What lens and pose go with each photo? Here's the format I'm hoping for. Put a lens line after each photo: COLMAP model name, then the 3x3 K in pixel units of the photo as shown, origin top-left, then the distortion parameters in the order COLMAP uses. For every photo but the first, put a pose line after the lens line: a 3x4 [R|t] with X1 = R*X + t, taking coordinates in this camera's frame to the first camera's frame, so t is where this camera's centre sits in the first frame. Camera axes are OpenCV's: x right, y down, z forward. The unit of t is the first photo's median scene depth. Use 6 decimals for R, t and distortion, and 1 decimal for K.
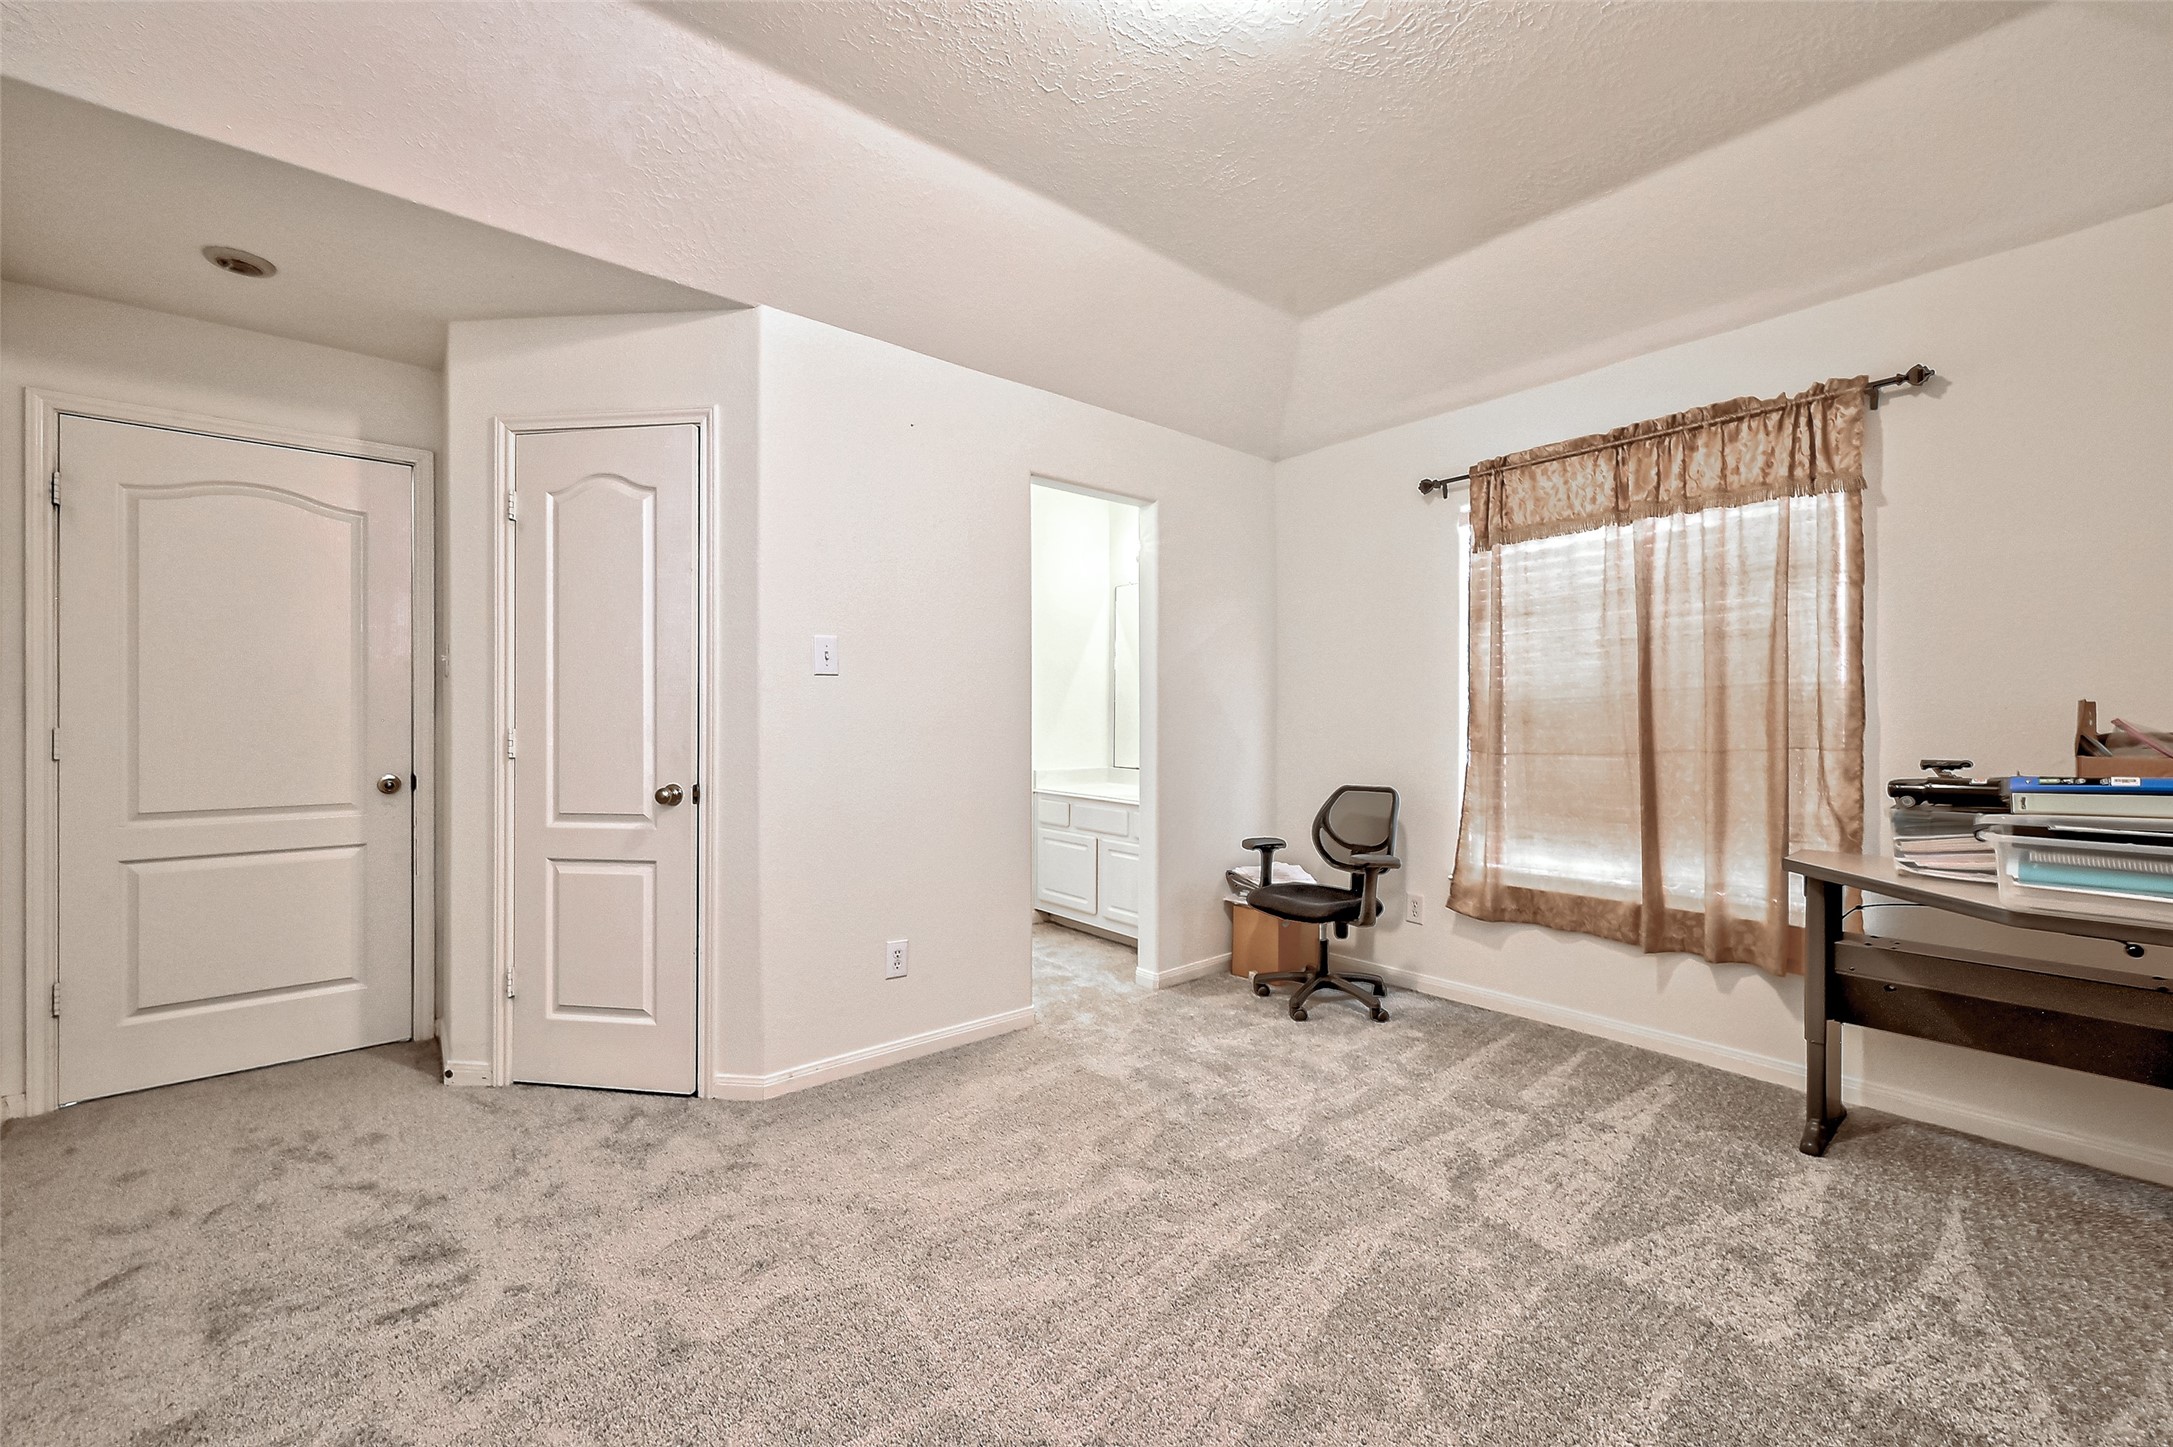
lens RADIAL K [[873.1, 0, 1086.3], [0, 873.1, 726.0], [0, 0, 1]] dist [-0.000429, 0.000478]
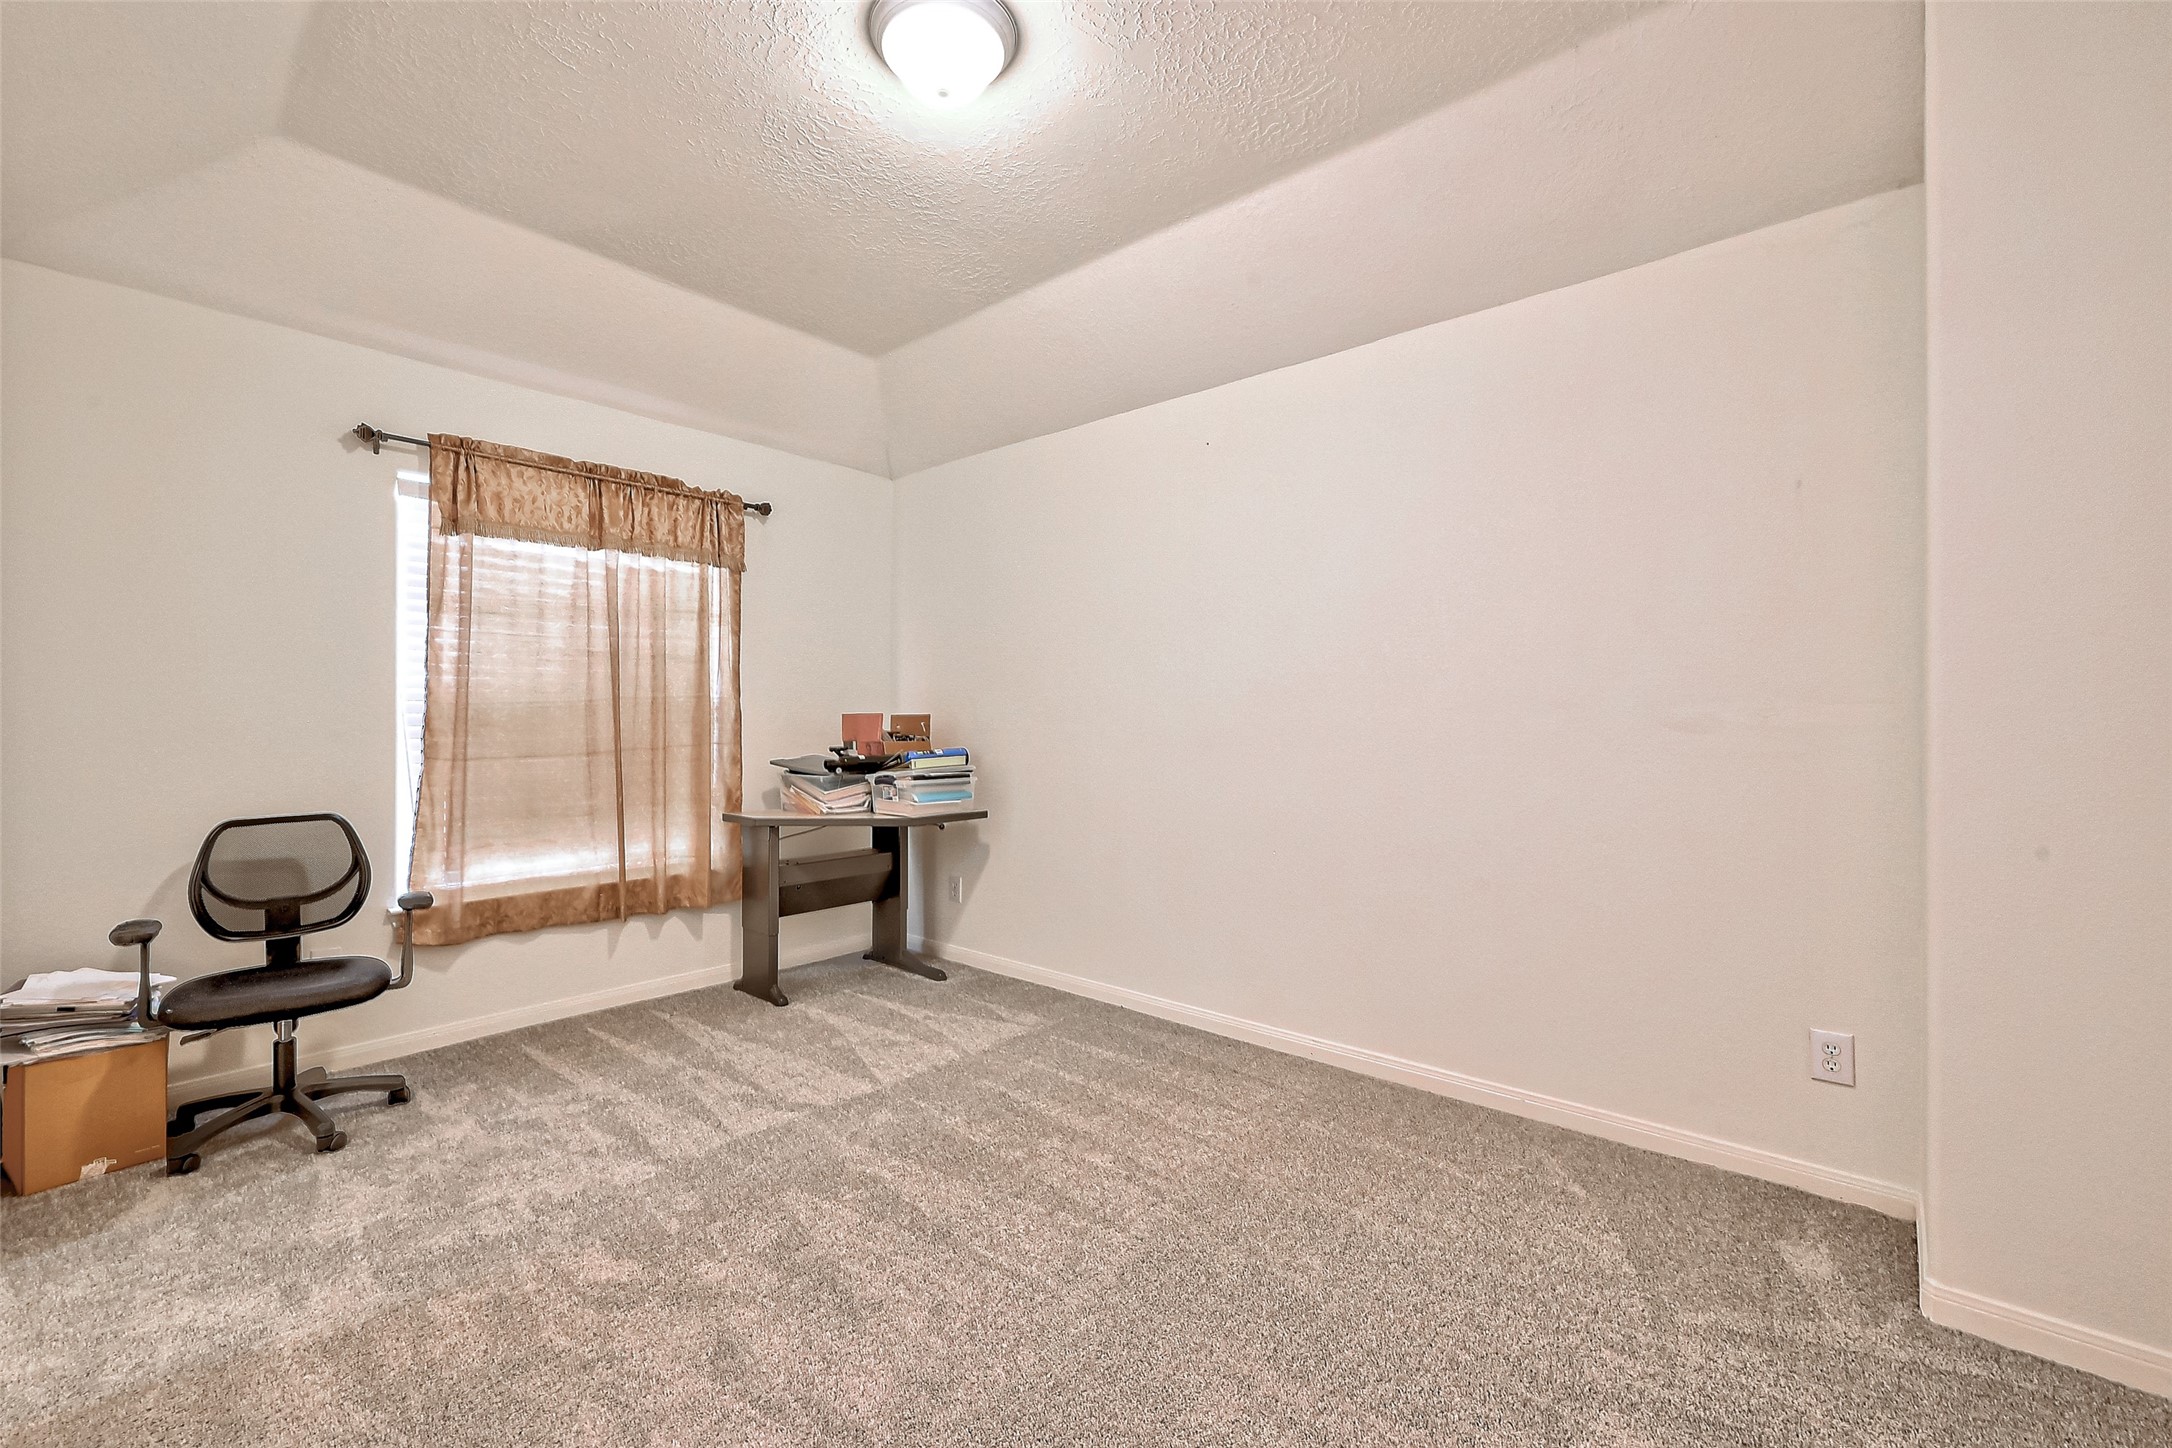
lens RADIAL K [[872.7, 0, 1083.1], [0, 872.7, 721.0], [0, 0, 1]] dist [-0.000429, 0.000478]
pose [[-0.164042, 0.002986, 0.986449, -0.604791], [0.006858, 0.999975, -0.001887, -0.003461], [-0.986430, 0.006456, -0.164058, 0.571166]]
